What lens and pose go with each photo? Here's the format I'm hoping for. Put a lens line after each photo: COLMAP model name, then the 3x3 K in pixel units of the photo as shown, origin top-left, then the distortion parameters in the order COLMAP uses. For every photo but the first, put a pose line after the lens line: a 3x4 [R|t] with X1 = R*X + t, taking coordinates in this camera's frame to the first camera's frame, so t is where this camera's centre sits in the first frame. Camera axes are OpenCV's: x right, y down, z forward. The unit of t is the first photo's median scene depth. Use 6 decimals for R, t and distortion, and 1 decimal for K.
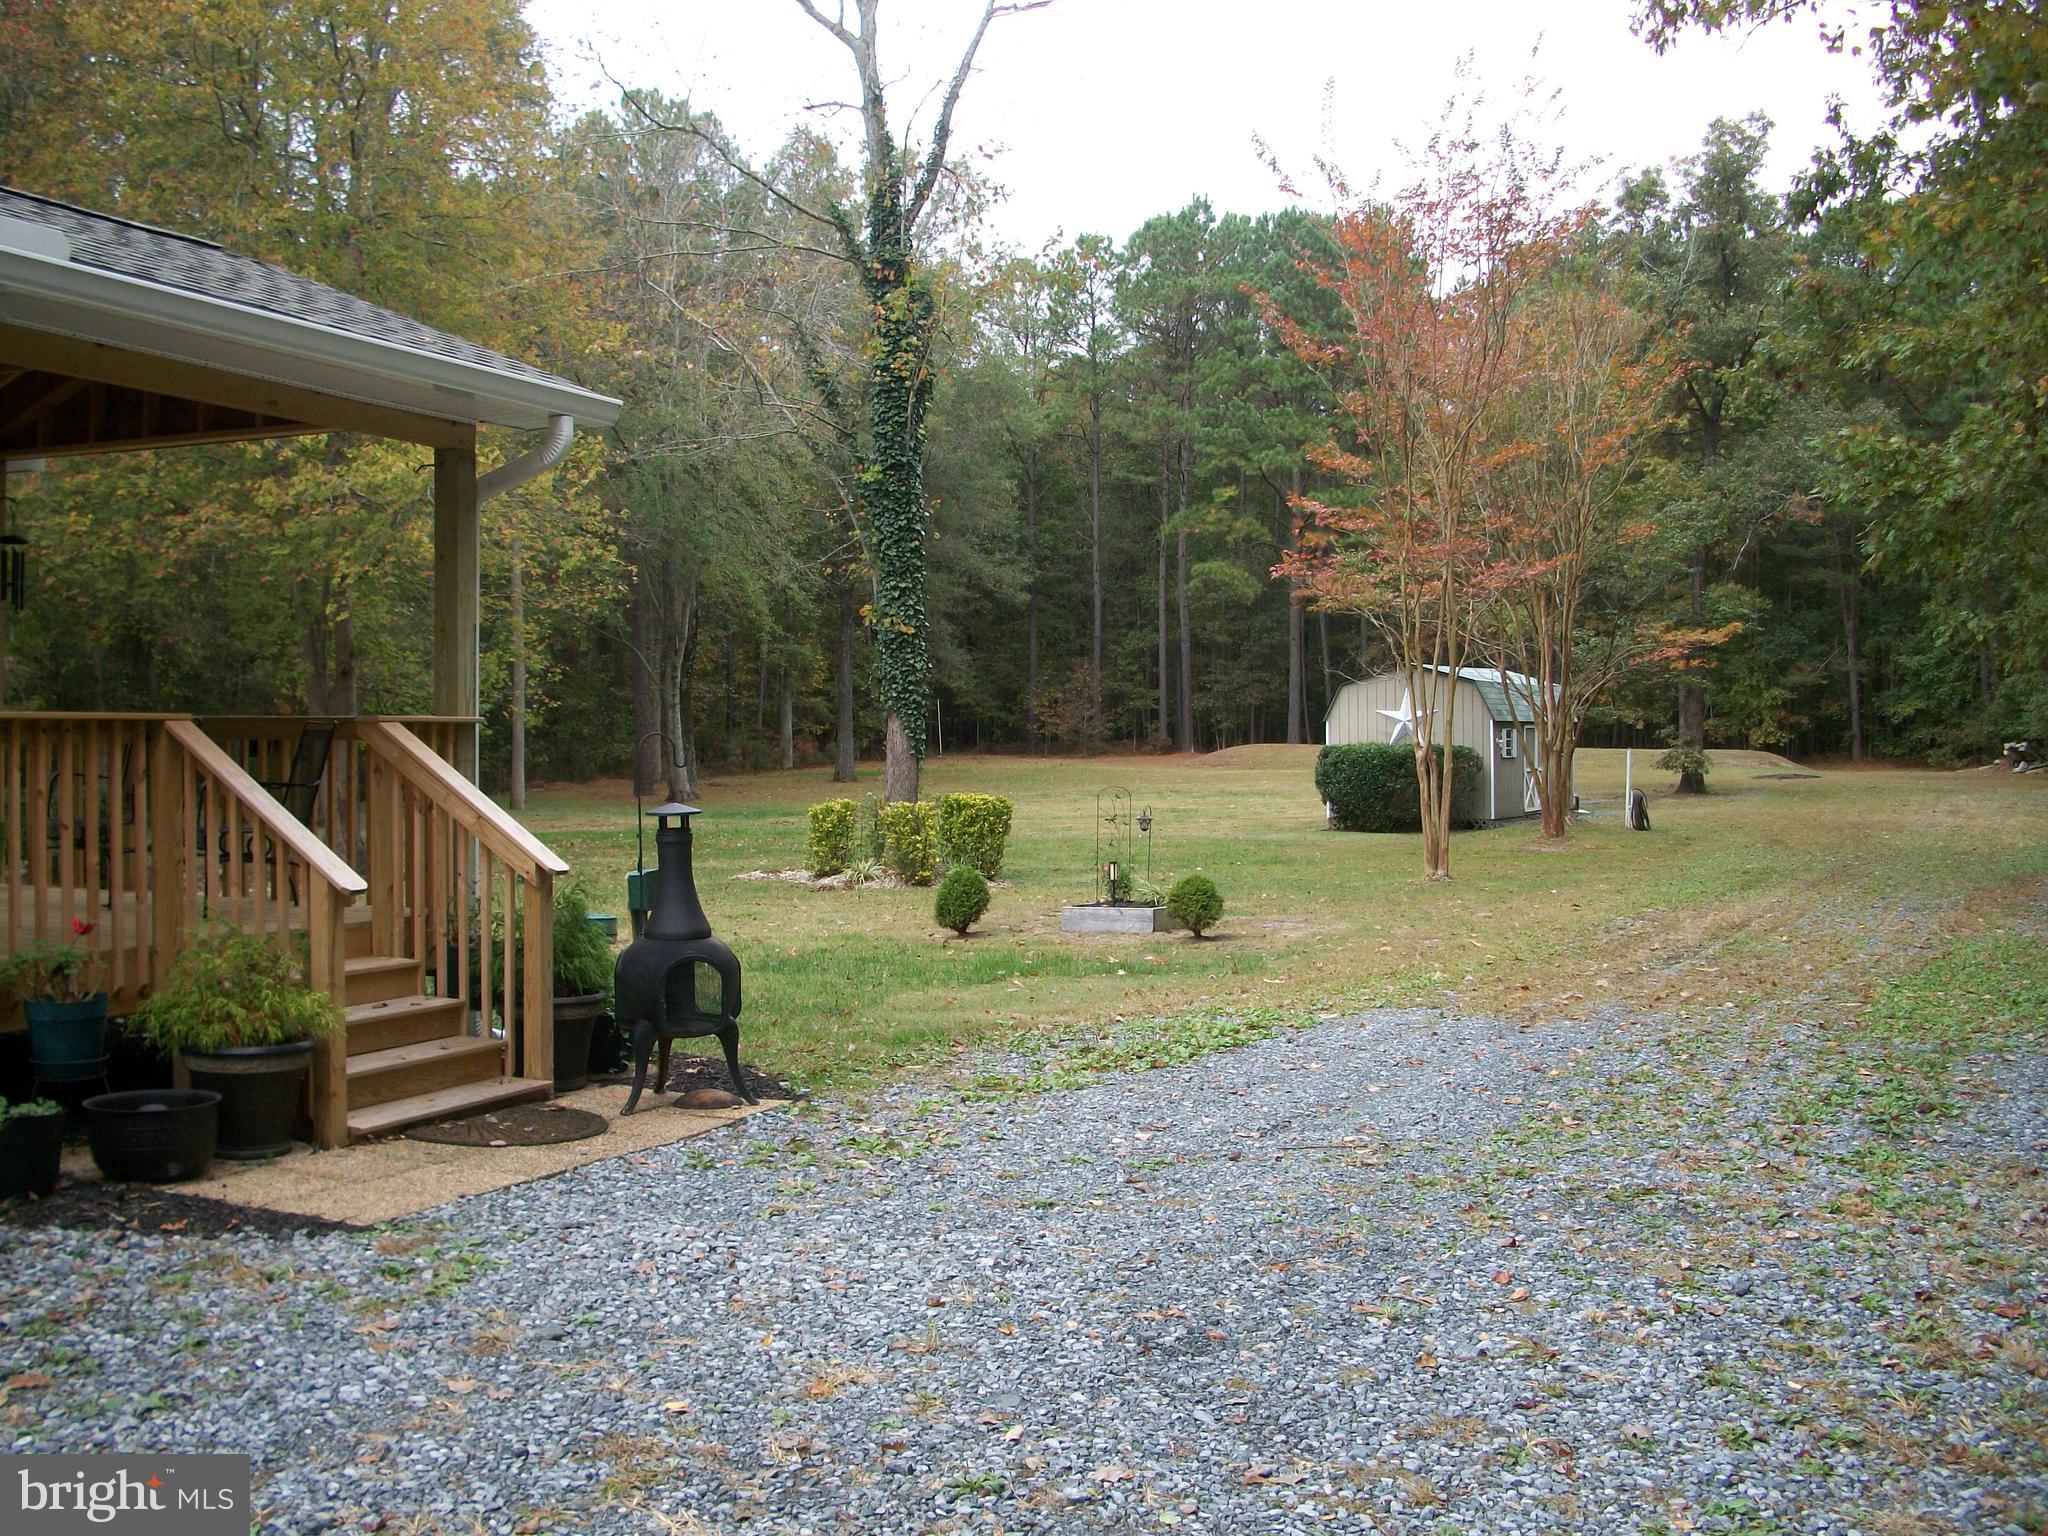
lens RADIAL K [[2147.6, 0, 1017.6], [0, 2147.6, 748.6], [0, 0, 1]] dist [-0.144260, 0.000000]
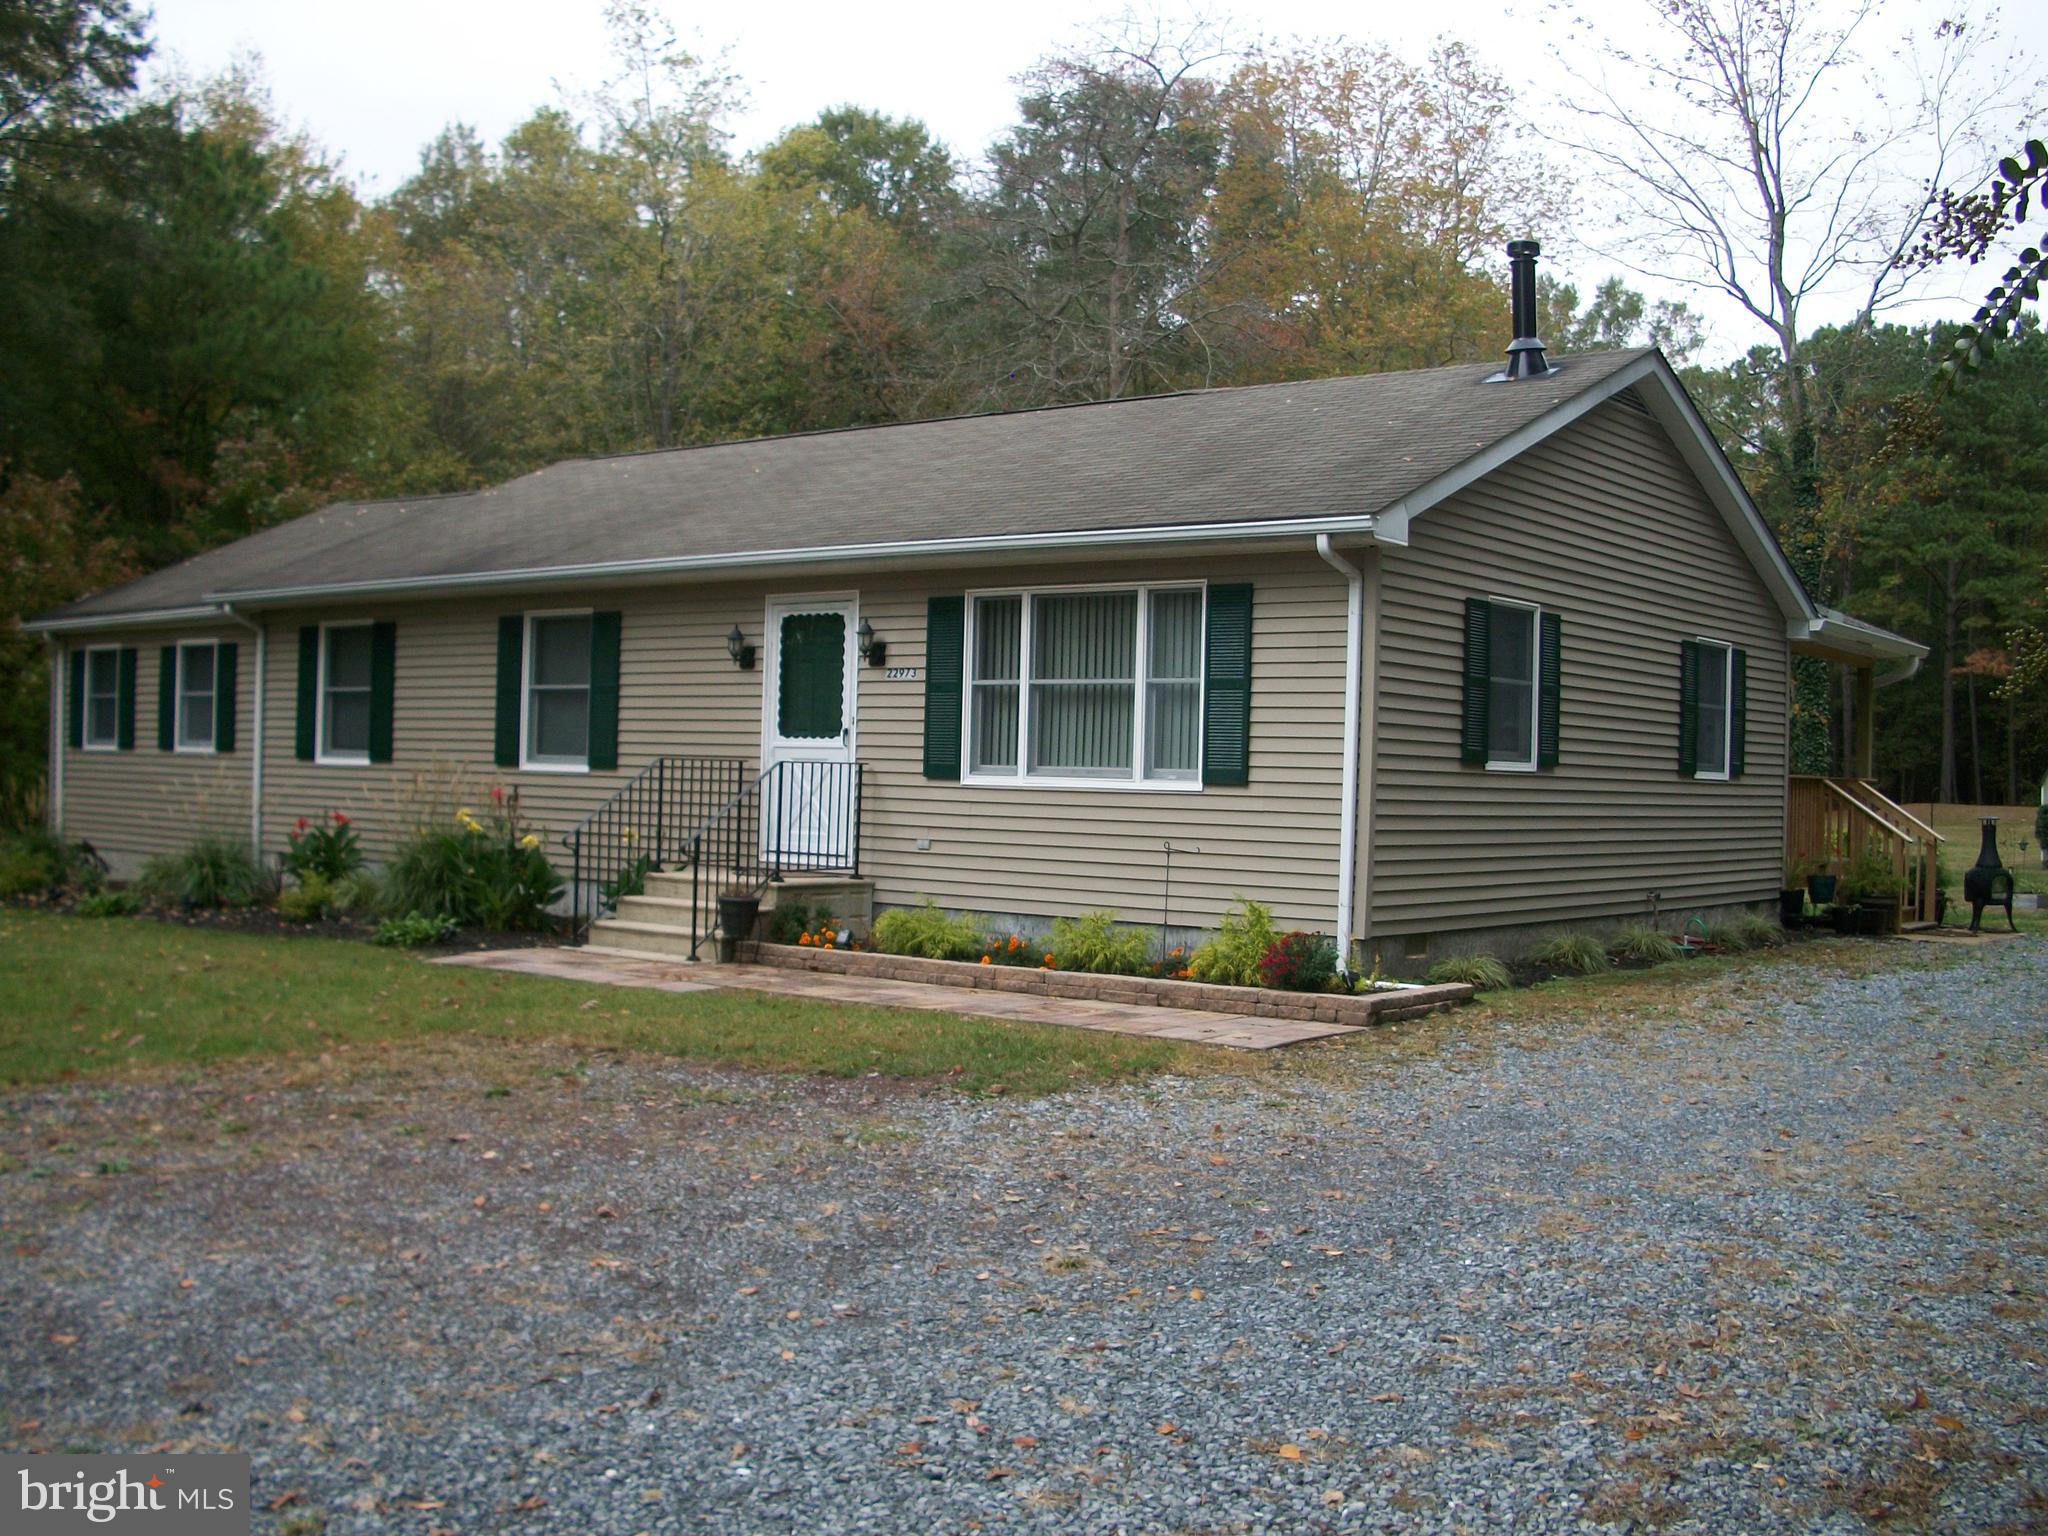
lens RADIAL K [[2147.6, 0, 1020.5], [0, 2147.6, 763.7], [0, 0, 1]] dist [-0.144260, 0.000000]
pose [[0.968389, 0.020337, -0.248613, -0.256001], [-0.024163, 0.999632, -0.012349, 0.008974], [0.248271, 0.017966, 0.968524, -0.658090]]
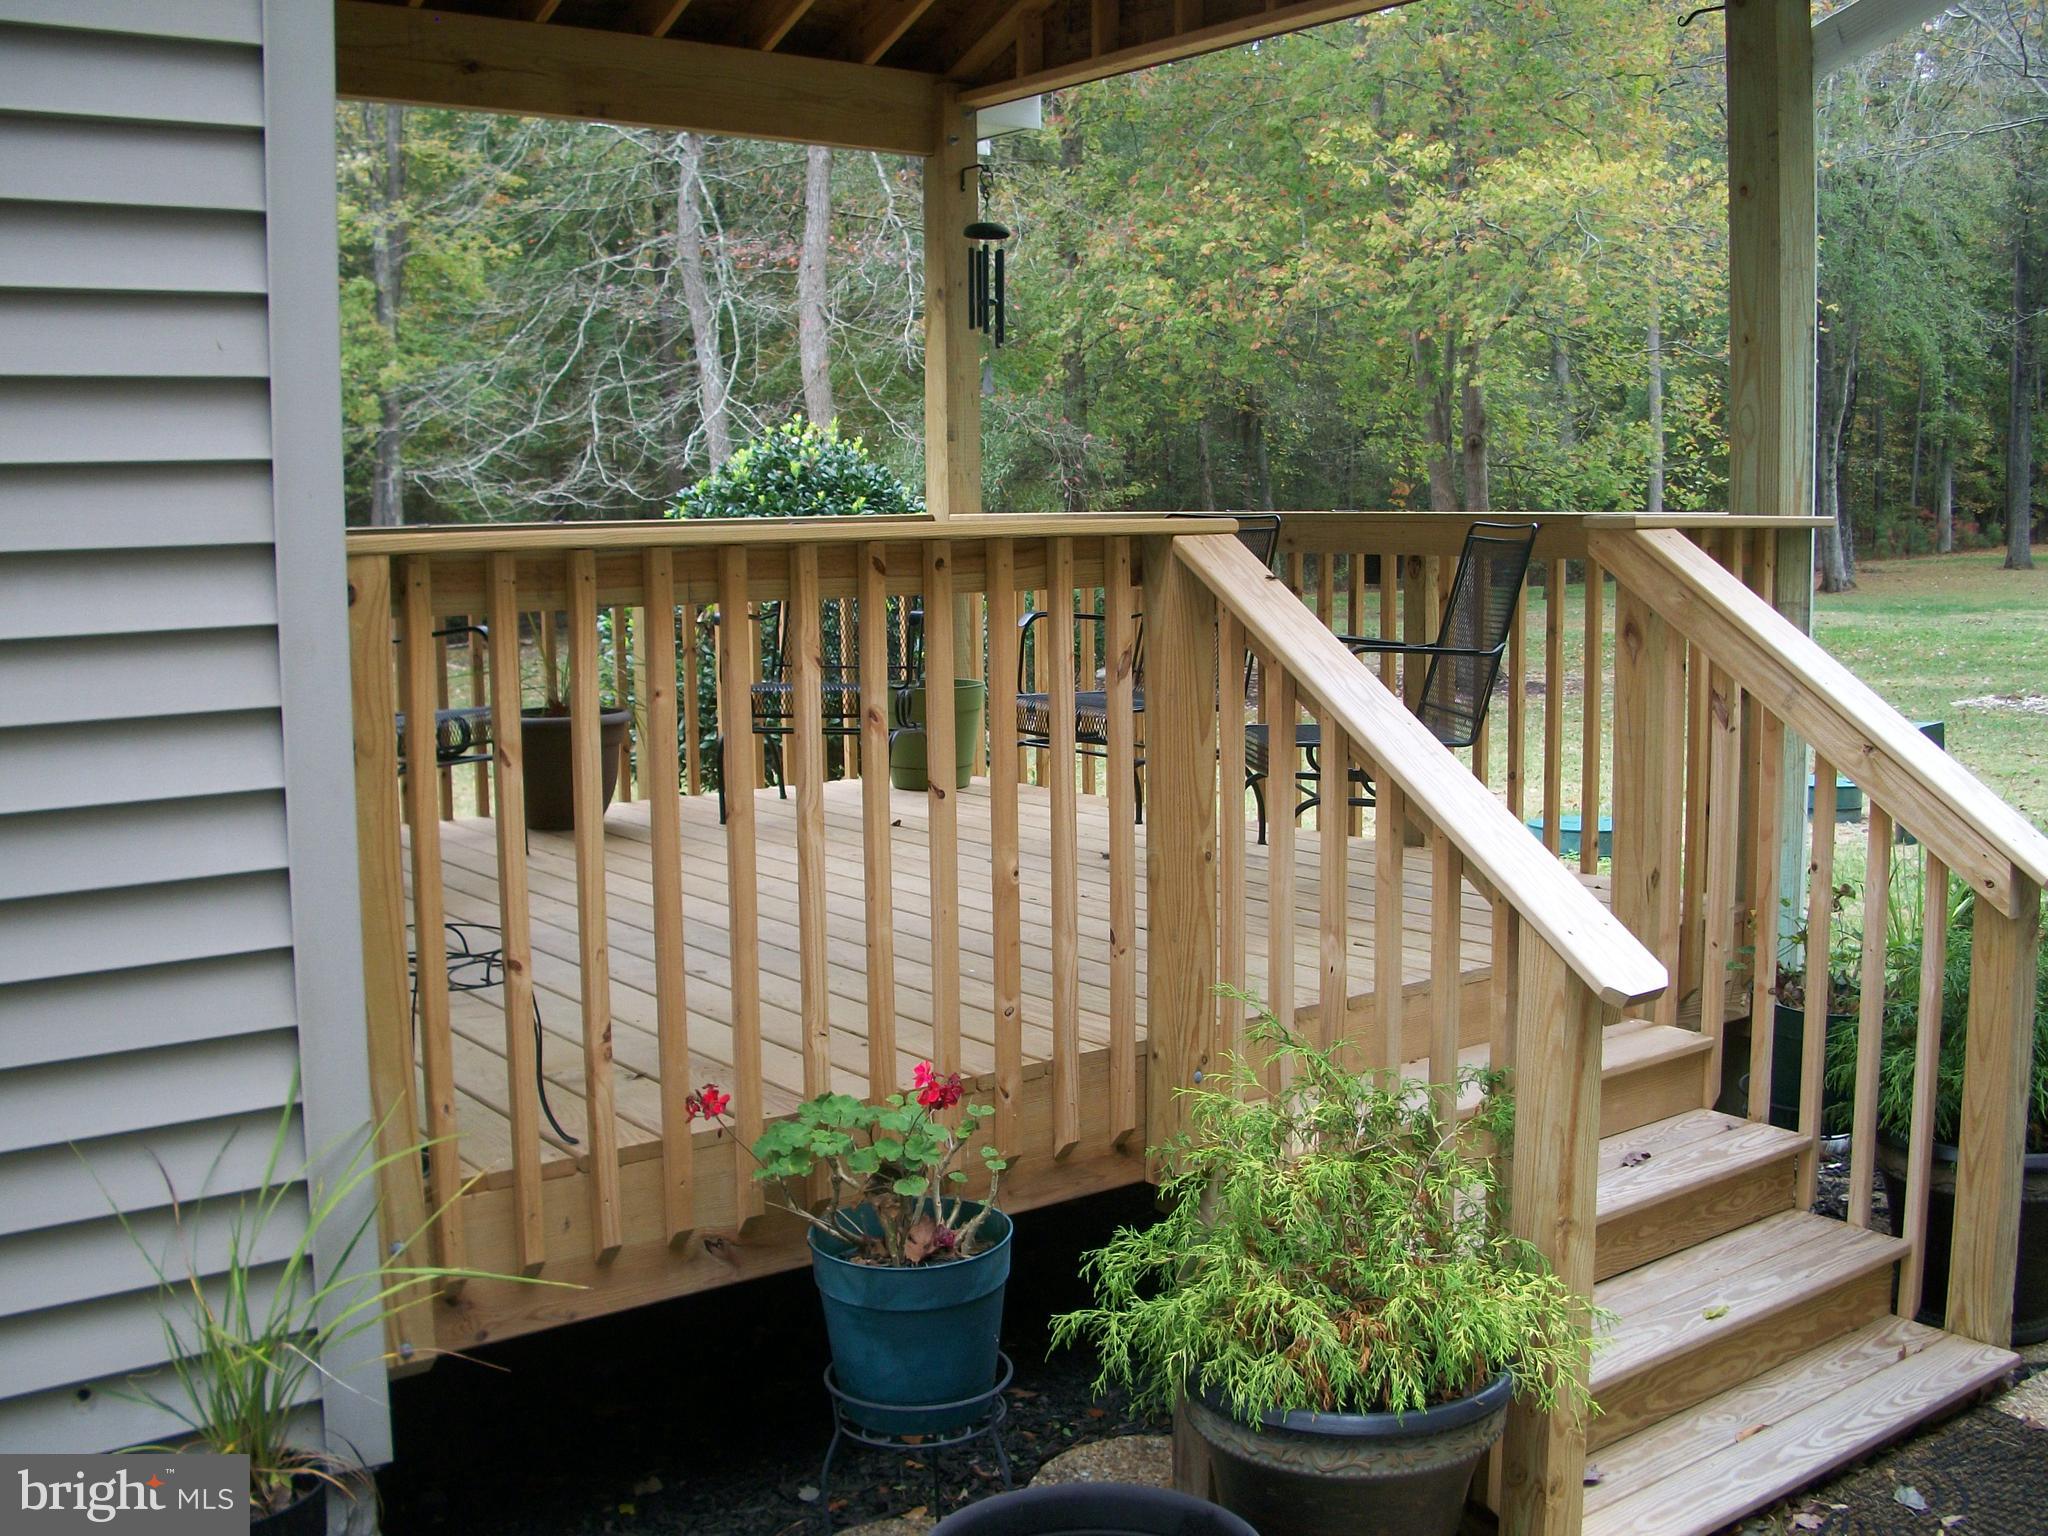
lens RADIAL K [[2147.6, 0, 1018.5], [0, 2147.6, 770.8], [0, 0, 1]] dist [-0.144260, 0.000000]
pose [[0.873642, 0.039567, -0.484959, -0.071307], [0.015798, 0.993856, 0.109548, -0.004673], [0.486314, -0.103367, 0.867649, 0.195389]]
